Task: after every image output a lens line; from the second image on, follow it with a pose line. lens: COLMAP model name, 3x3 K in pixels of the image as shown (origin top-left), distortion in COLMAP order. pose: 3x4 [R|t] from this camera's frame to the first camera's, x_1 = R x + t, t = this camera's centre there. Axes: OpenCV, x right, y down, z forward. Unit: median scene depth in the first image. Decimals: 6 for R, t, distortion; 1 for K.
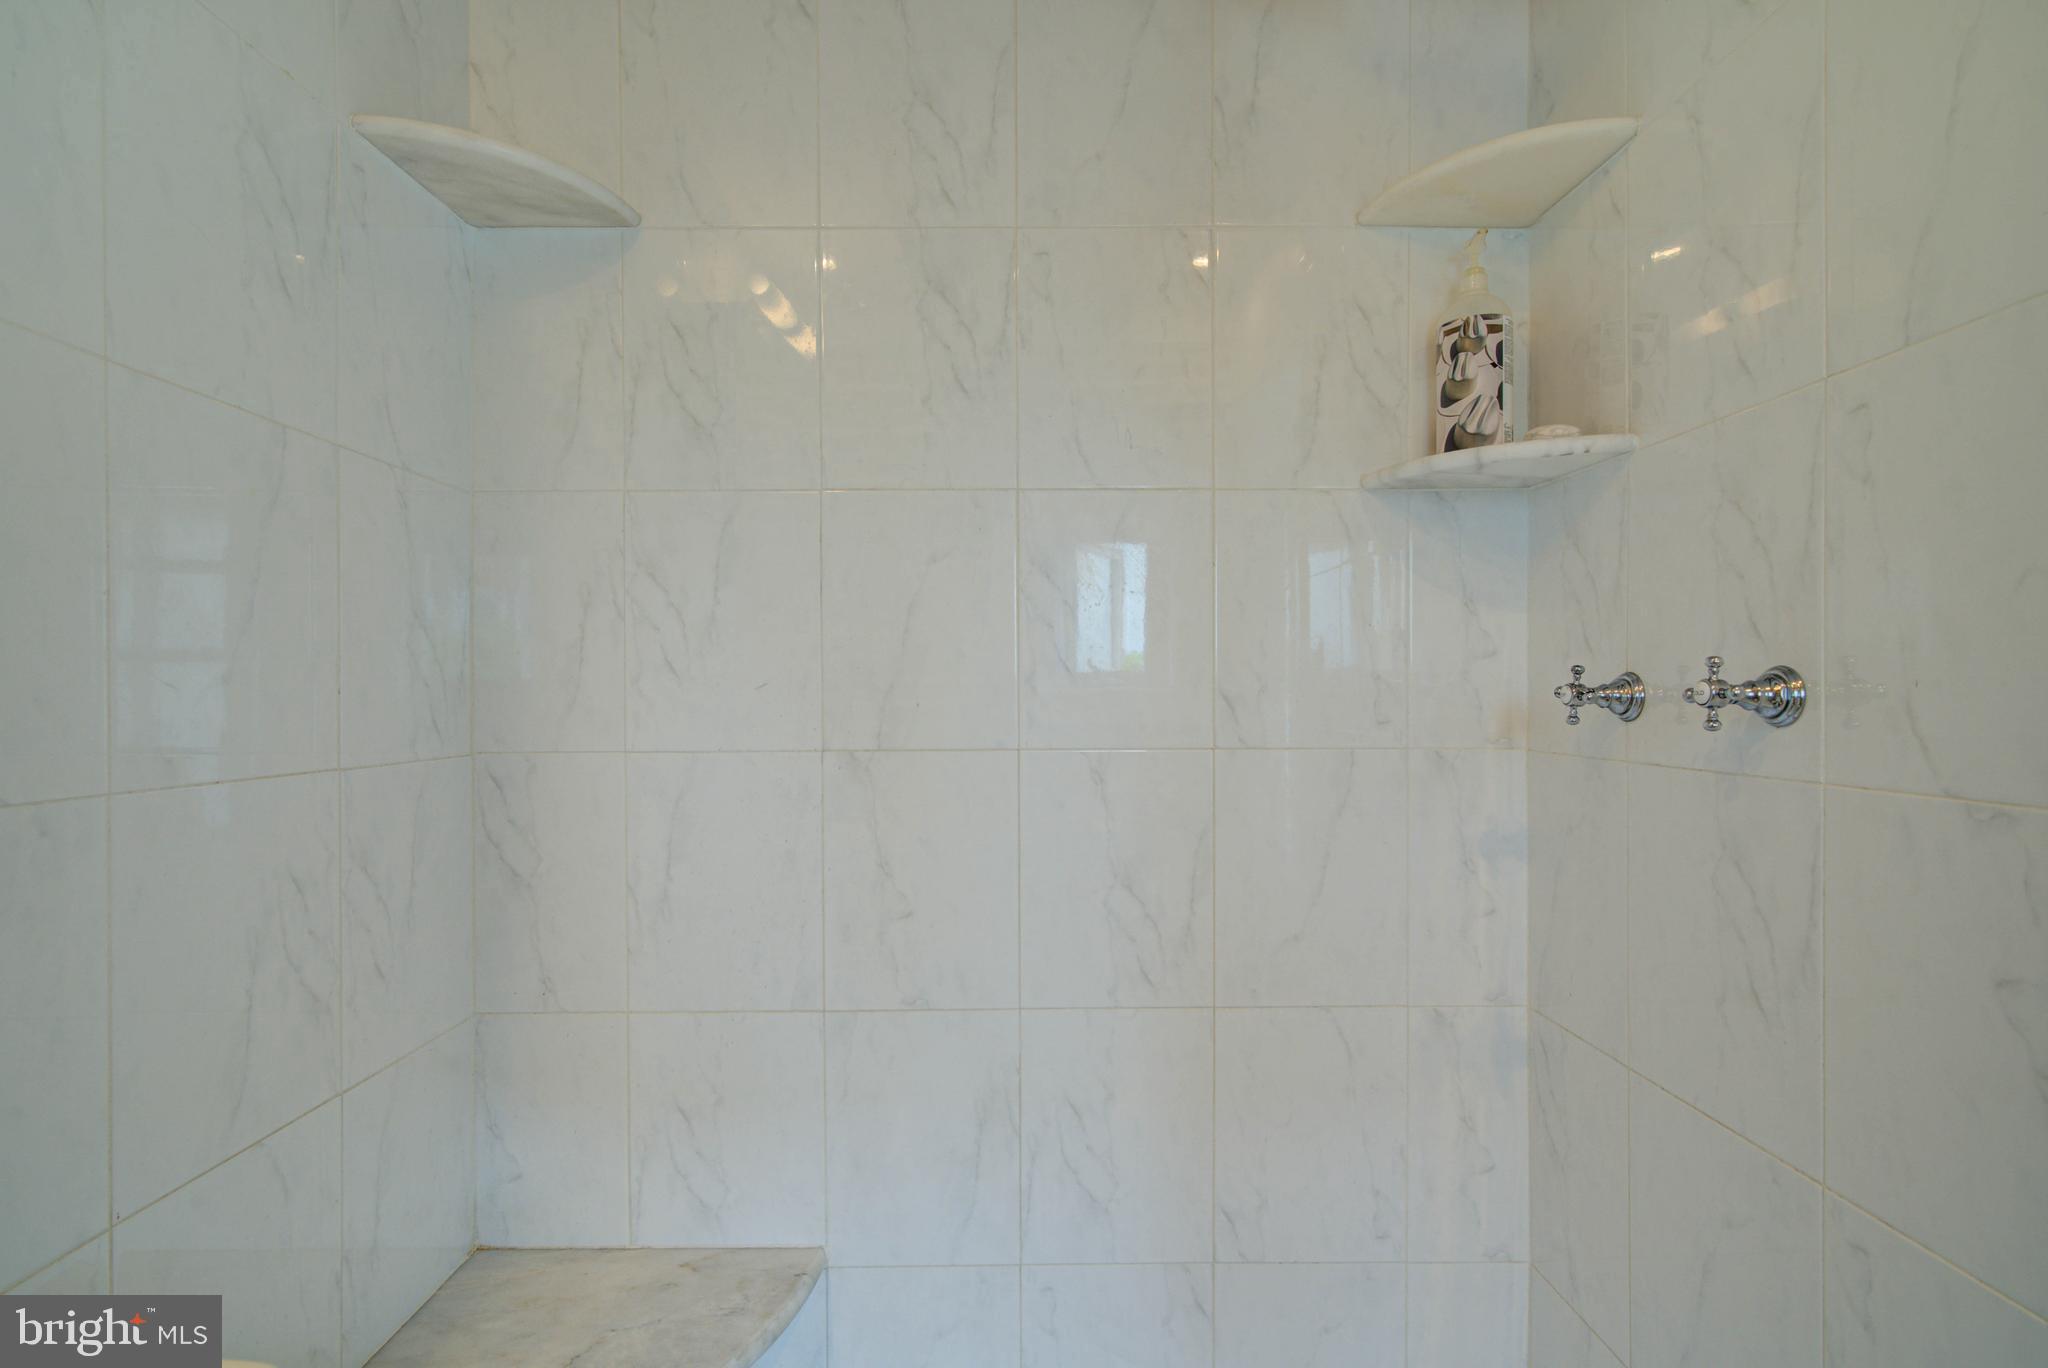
lens RADIAL K [[965.8, 0, 1023.8], [0, 965.8, 701.3], [0, 0, 1]] dist [-0.011752, -0.000115]
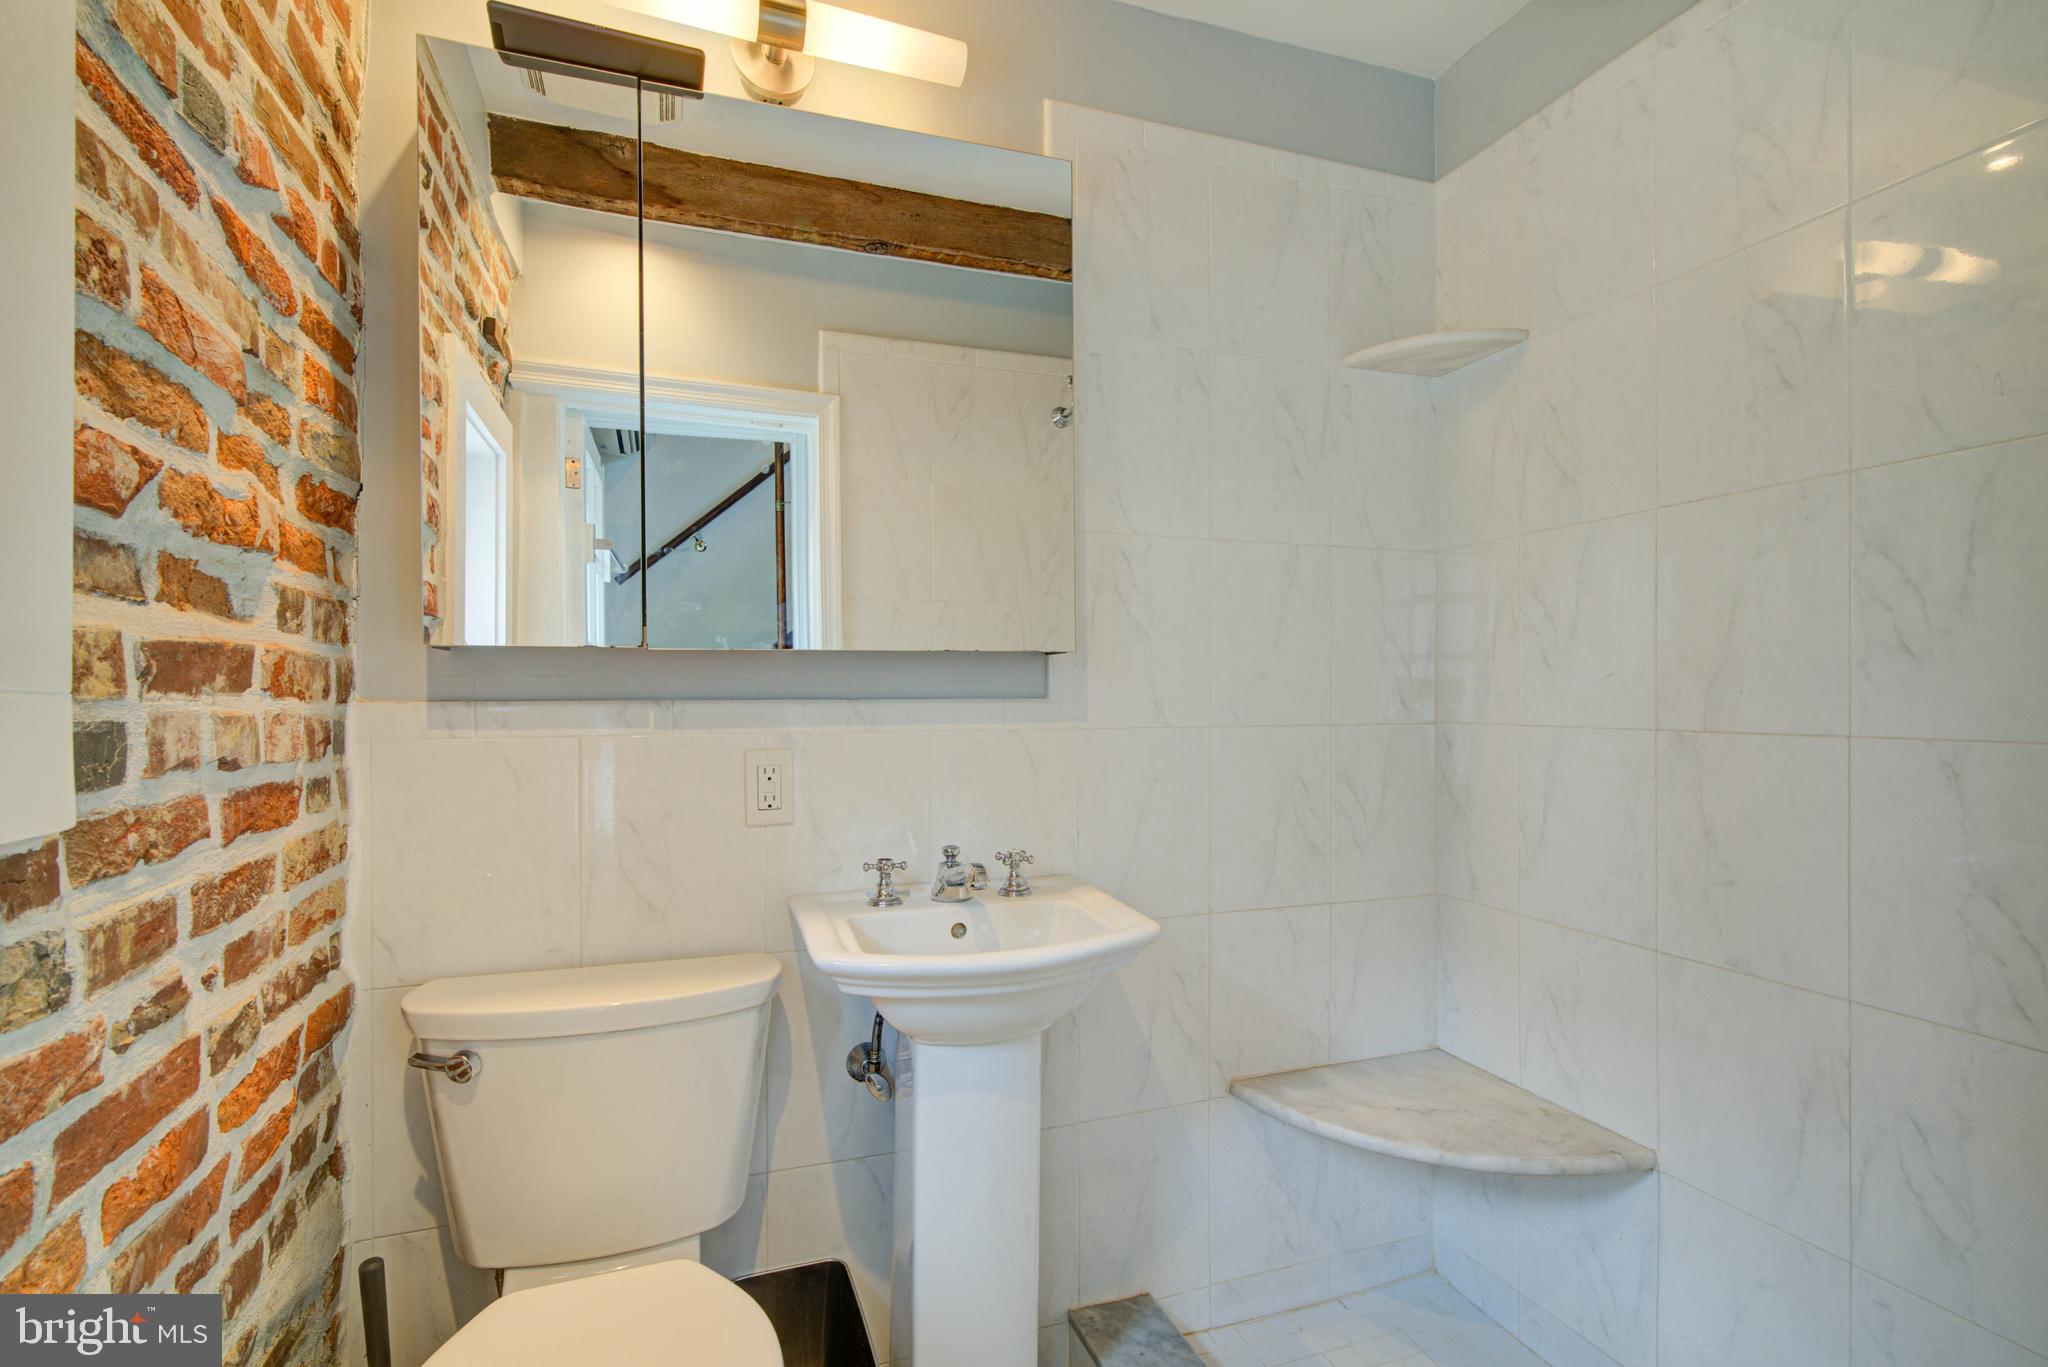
lens RADIAL K [[949.8, 0, 1016.8], [0, 949.8, 699.1], [0, 0, 1]] dist [0.002154, 0.001420]
pose [[0.320739, 0.008786, -0.947127, 0.641399], [-0.003118, 0.999961, 0.008220, 0.006199], [0.947162, 0.000316, 0.320754, -0.115257]]
